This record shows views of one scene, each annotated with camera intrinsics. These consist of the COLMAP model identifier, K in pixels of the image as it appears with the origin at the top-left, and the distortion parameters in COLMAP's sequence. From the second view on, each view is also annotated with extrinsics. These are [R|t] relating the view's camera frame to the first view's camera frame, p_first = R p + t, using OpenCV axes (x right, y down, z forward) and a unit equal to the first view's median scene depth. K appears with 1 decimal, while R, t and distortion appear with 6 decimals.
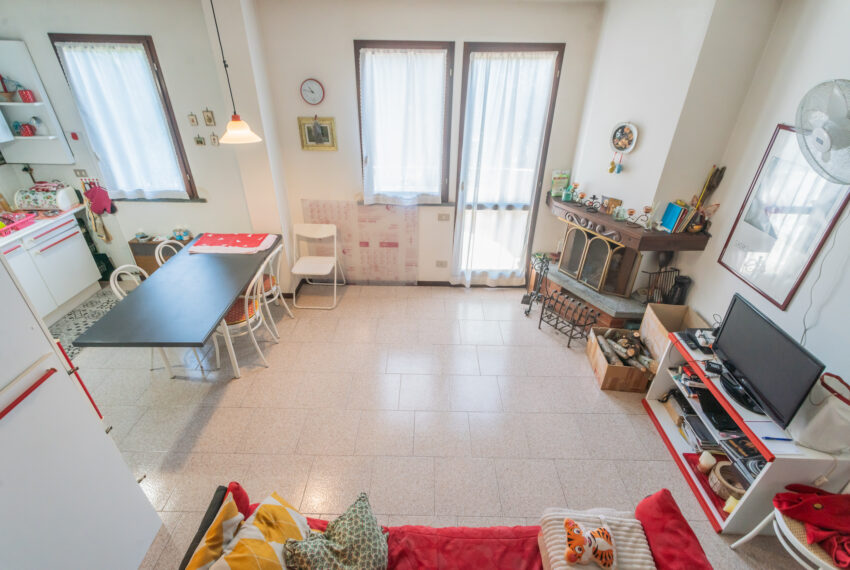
lens RADIAL K [[405.6, 0, 423.5], [0, 405.6, 284.6], [0, 0, 1]] dist [0.004307, -0.000552]
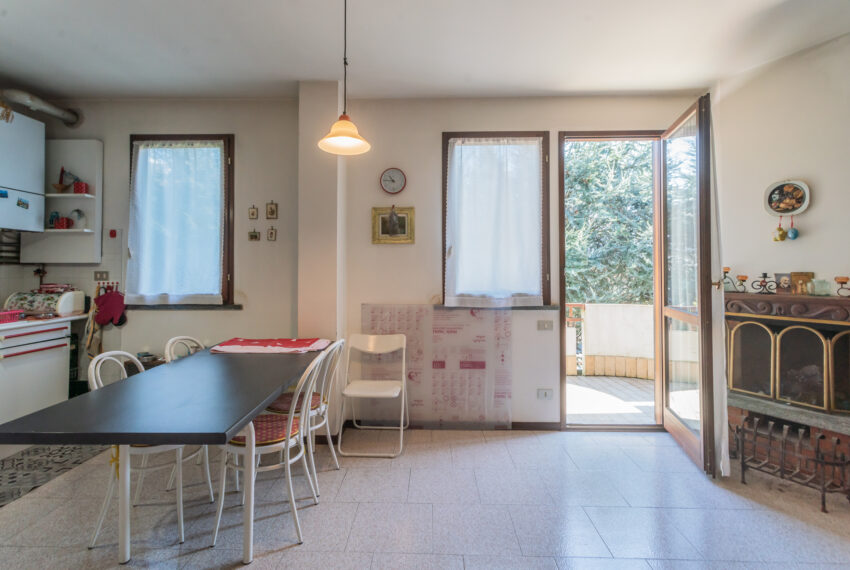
lens RADIAL K [[405.6, 0, 412.4], [0, 405.6, 267.9], [0, 0, 1]] dist [0.004307, -0.000552]
pose [[0.999883, -0.005201, -0.014406, -0.195705], [-0.003188, 0.849306, -0.527892, 0.151723], [0.014980, 0.527876, 0.849189, 0.297633]]
